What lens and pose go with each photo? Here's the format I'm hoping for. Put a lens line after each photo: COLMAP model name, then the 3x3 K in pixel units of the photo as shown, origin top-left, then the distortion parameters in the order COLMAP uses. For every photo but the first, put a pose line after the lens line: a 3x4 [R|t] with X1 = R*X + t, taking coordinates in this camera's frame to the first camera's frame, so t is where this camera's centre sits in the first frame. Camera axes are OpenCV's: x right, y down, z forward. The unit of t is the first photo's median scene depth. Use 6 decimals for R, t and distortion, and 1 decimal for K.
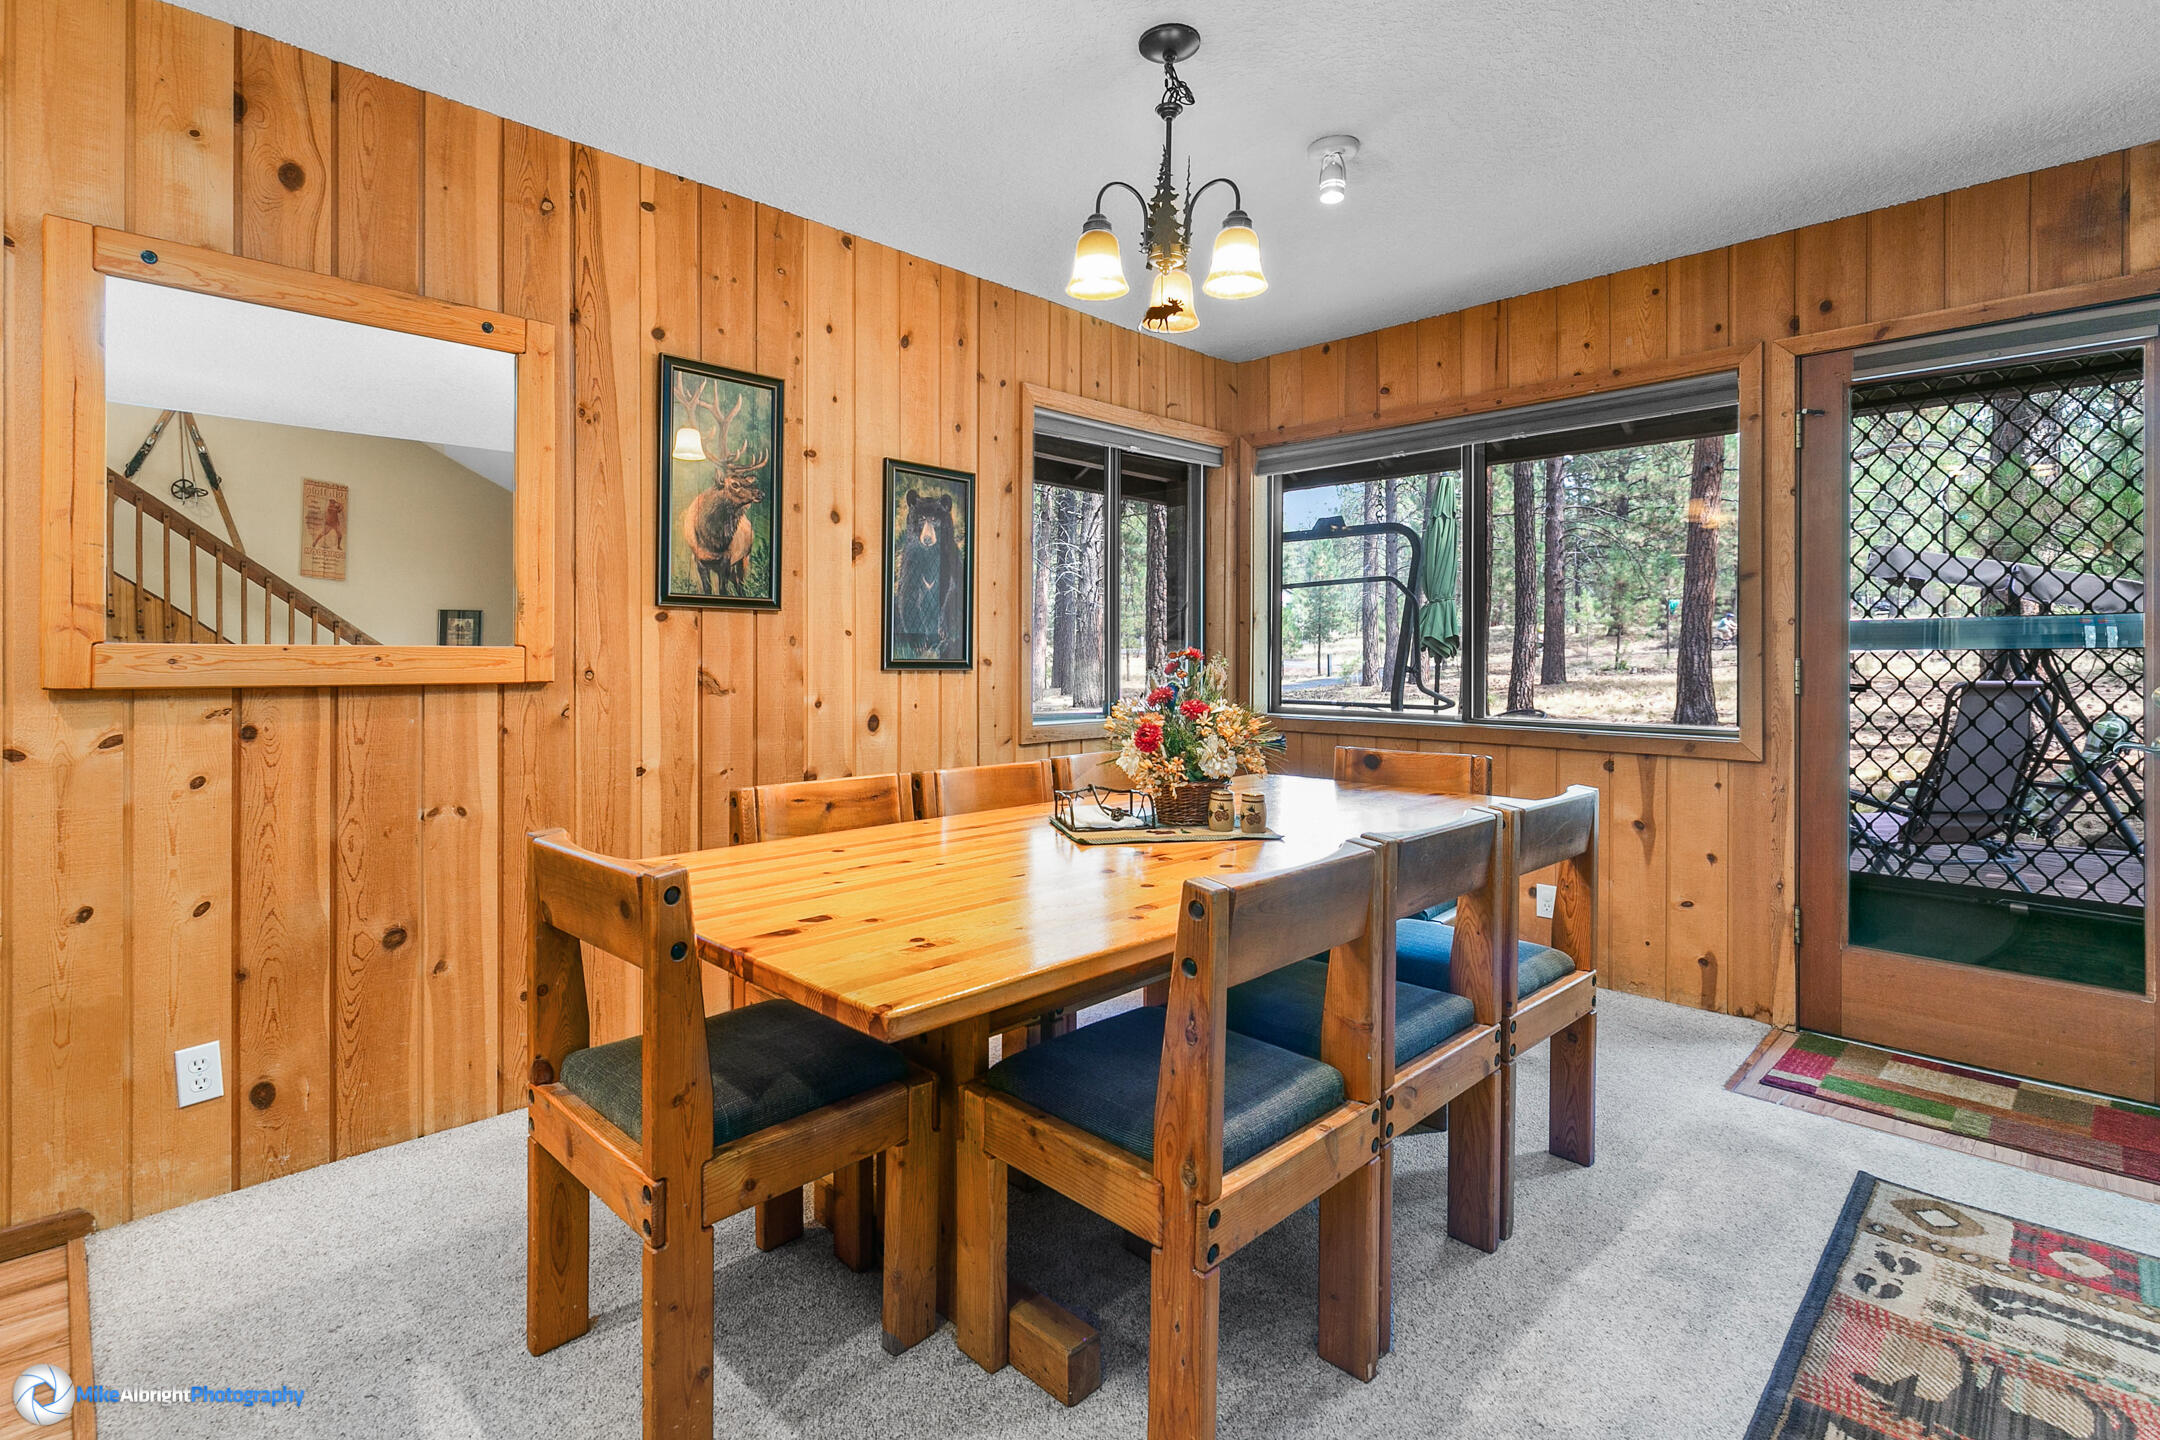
lens RADIAL K [[1023.7, 0, 1031.3], [0, 1023.7, 646.8], [0, 0, 1]] dist [0.002943, -0.000565]
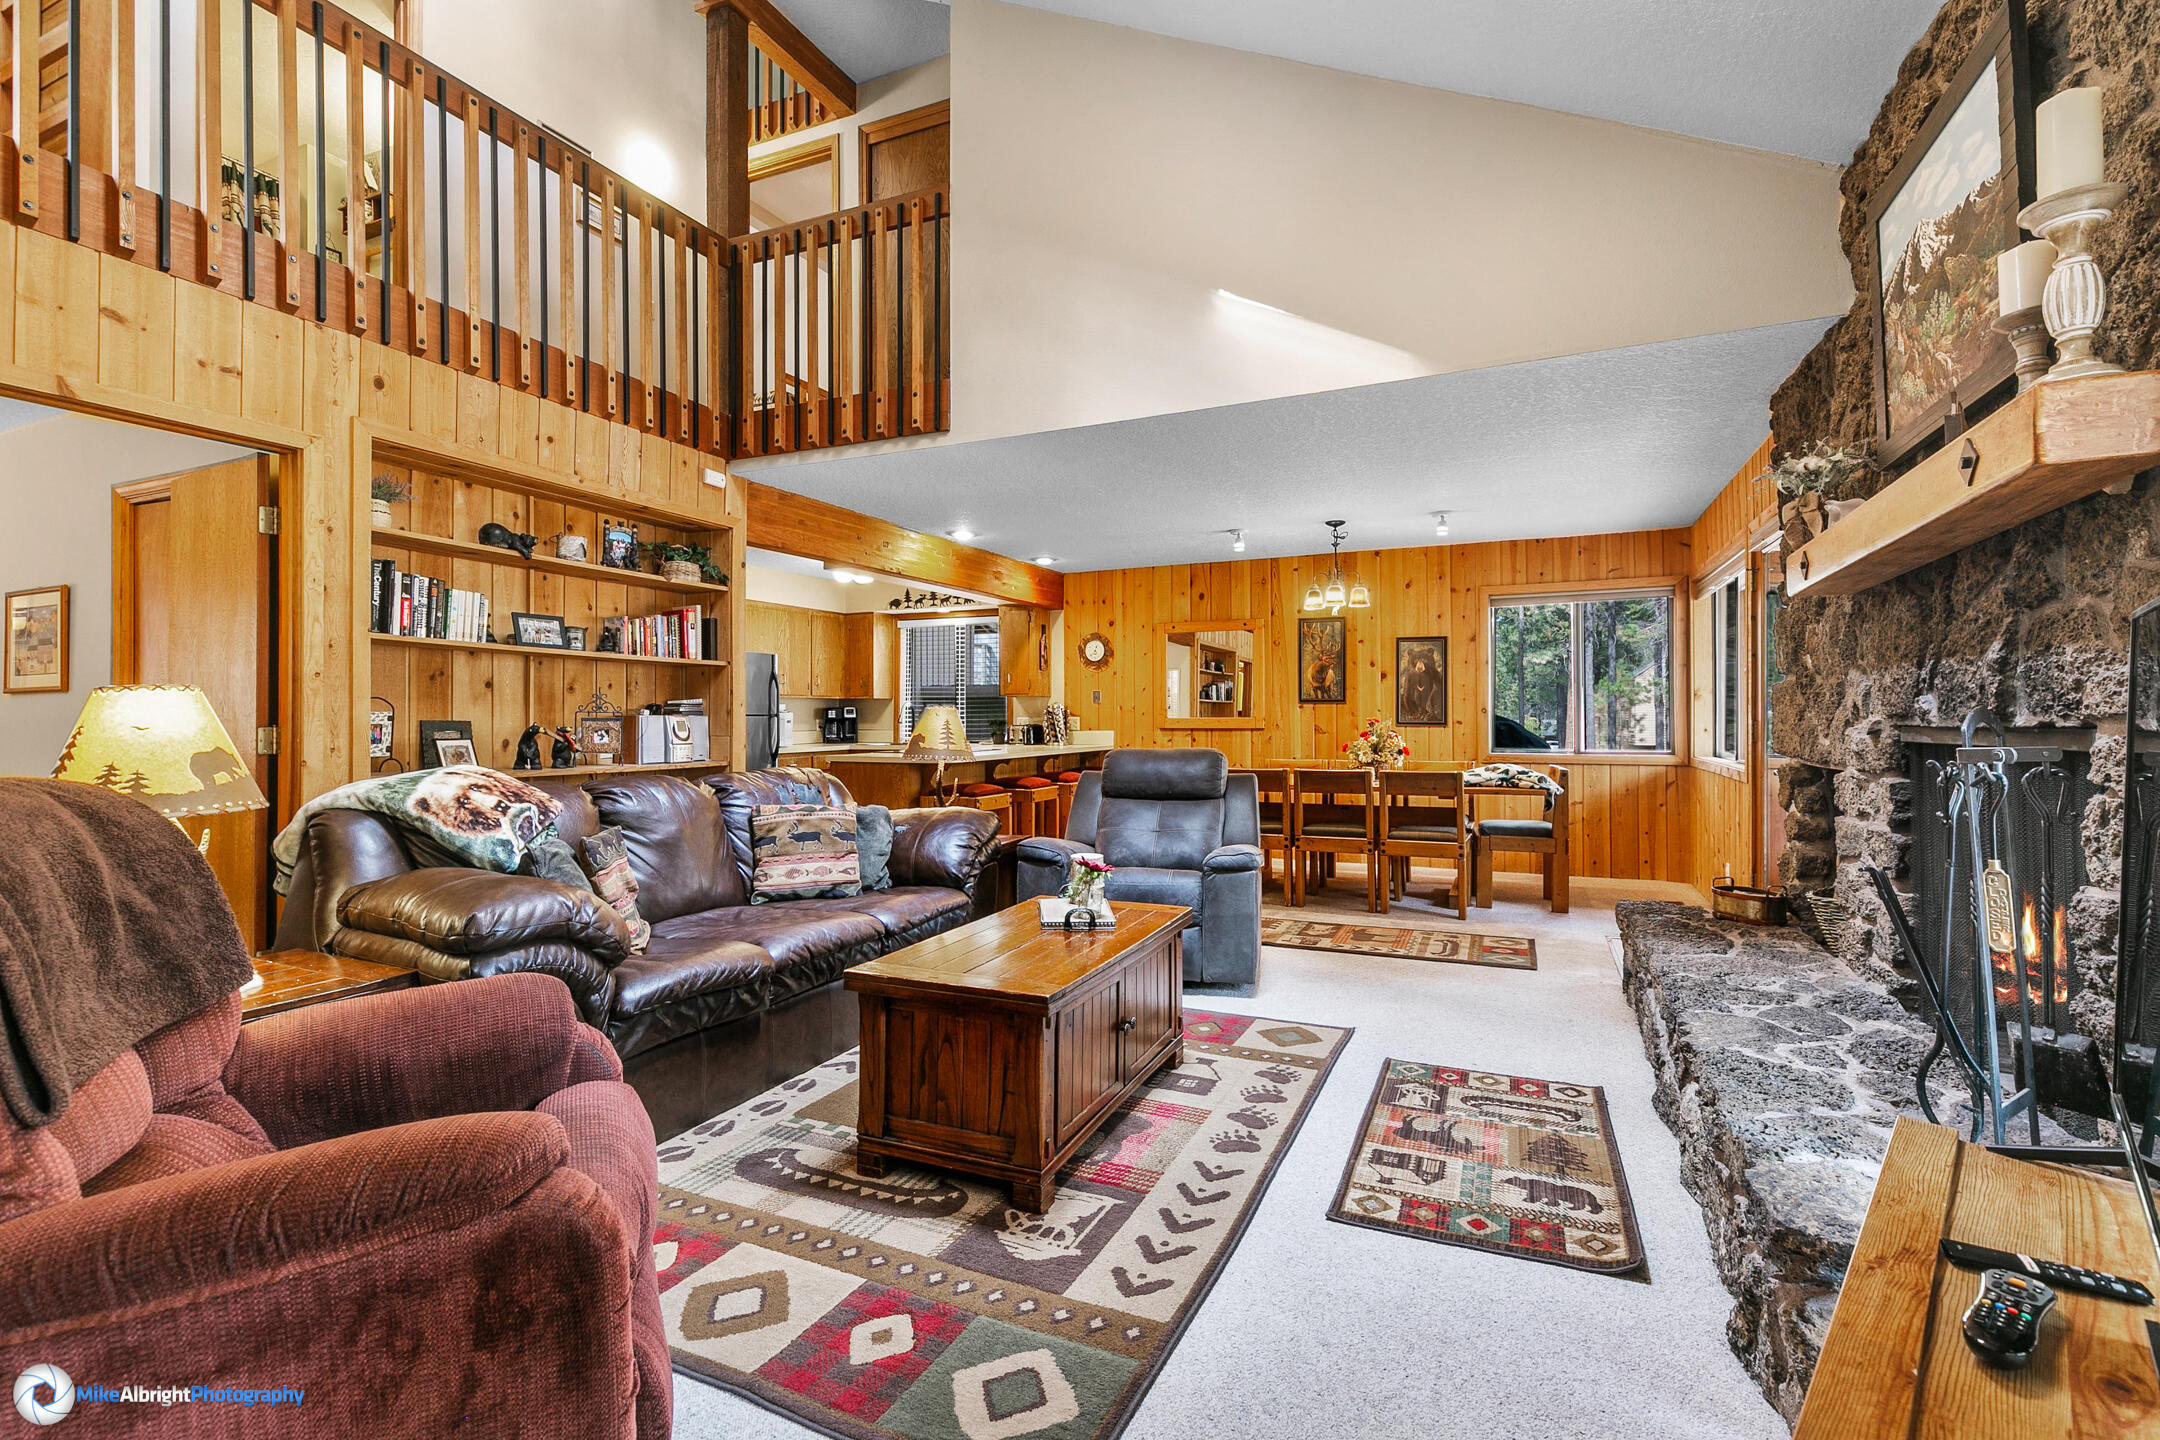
lens RADIAL K [[975.8, 0, 1081.3], [0, 975.8, 699.5], [0, 0, 1]] dist [0.004980, 0.000346]
pose [[0.374721, -0.021656, -0.926885, 2.544623], [0.012150, 0.999756, -0.018447, -0.007826], [0.927058, -0.004349, 0.374892, -0.815883]]
